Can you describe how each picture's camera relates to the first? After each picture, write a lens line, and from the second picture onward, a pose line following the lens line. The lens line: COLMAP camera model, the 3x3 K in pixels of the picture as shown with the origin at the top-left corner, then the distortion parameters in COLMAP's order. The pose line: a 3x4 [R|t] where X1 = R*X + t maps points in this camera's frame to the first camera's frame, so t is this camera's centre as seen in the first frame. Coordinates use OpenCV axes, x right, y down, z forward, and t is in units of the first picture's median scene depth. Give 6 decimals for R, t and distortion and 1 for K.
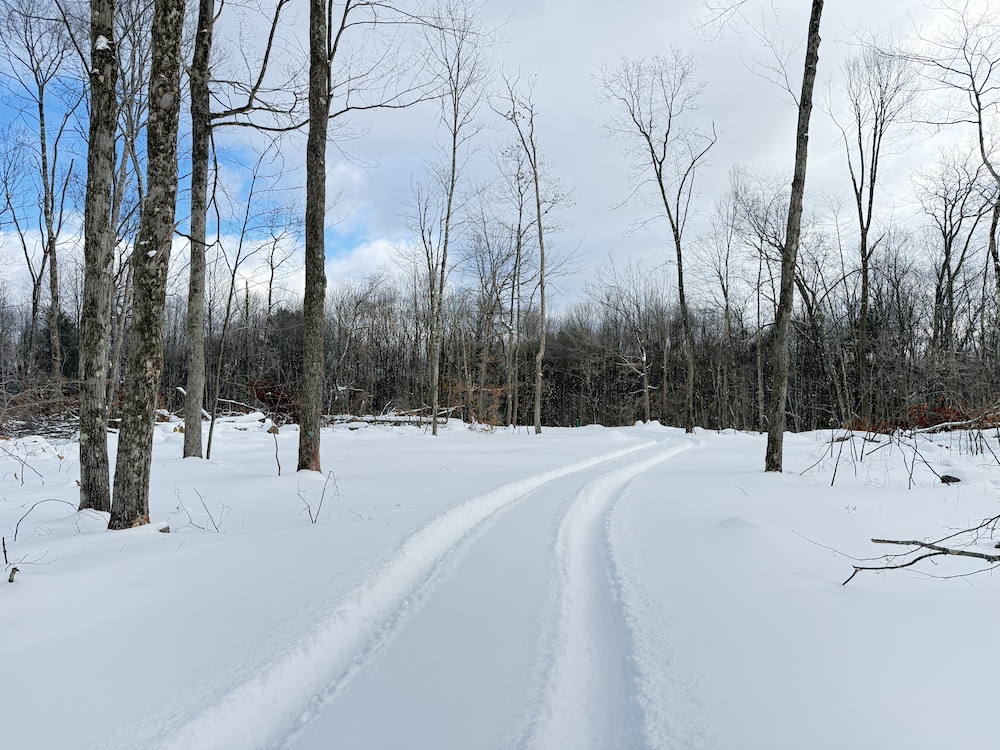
lens RADIAL K [[706.0, 0, 500.1], [0, 706.0, 378.2], [0, 0, 1]] dist [0.025667, -0.010522]
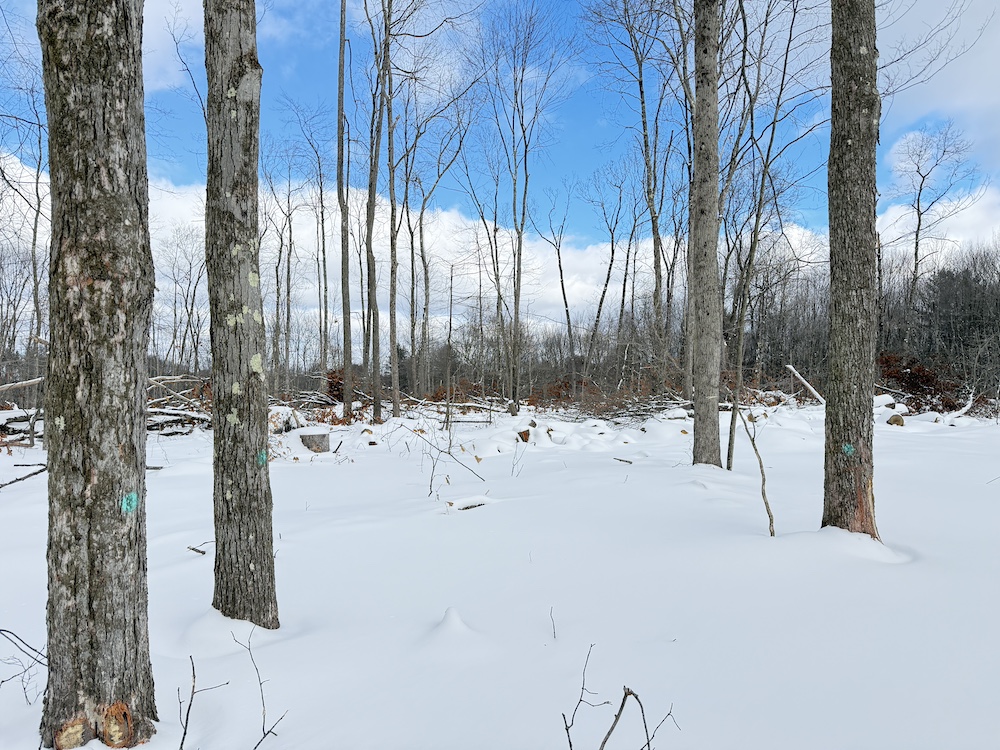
lens RADIAL K [[706.0, 0, 501.1], [0, 706.0, 376.3], [0, 0, 1]] dist [0.025667, -0.010522]
pose [[0.643806, -0.015994, -0.765021, -0.049821], [0.034341, 0.999378, 0.008006, 0.016975], [0.764417, -0.031426, 0.643955, 0.429818]]
